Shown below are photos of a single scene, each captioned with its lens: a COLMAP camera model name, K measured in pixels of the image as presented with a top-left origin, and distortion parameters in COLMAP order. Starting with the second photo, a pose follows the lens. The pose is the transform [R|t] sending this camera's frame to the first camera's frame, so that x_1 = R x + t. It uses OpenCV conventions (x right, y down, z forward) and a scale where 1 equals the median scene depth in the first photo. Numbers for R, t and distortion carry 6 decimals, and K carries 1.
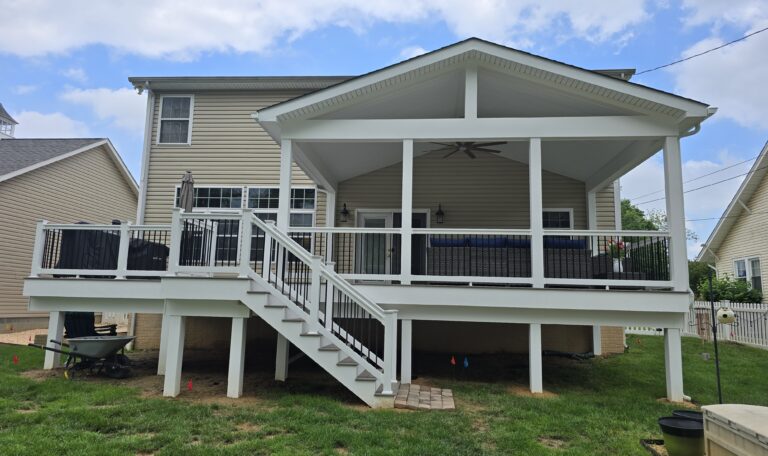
lens RADIAL K [[472.6, 0, 373.1], [0, 472.6, 227.6], [0, 0, 1]] dist [0.054065, -0.054263]
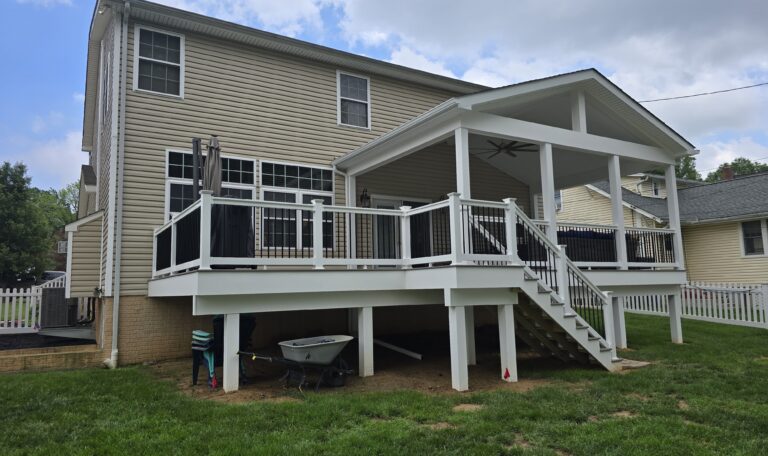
lens RADIAL K [[485.6, 0, 355.9], [0, 485.6, 215.6], [0, 0, 1]] dist [0.176800, -0.250865]
pose [[0.831171, 0.037016, 0.554784, -0.650710], [-0.046758, 0.998900, 0.003405, 0.004103], [-0.554048, -0.028770, 0.831988, 0.161806]]
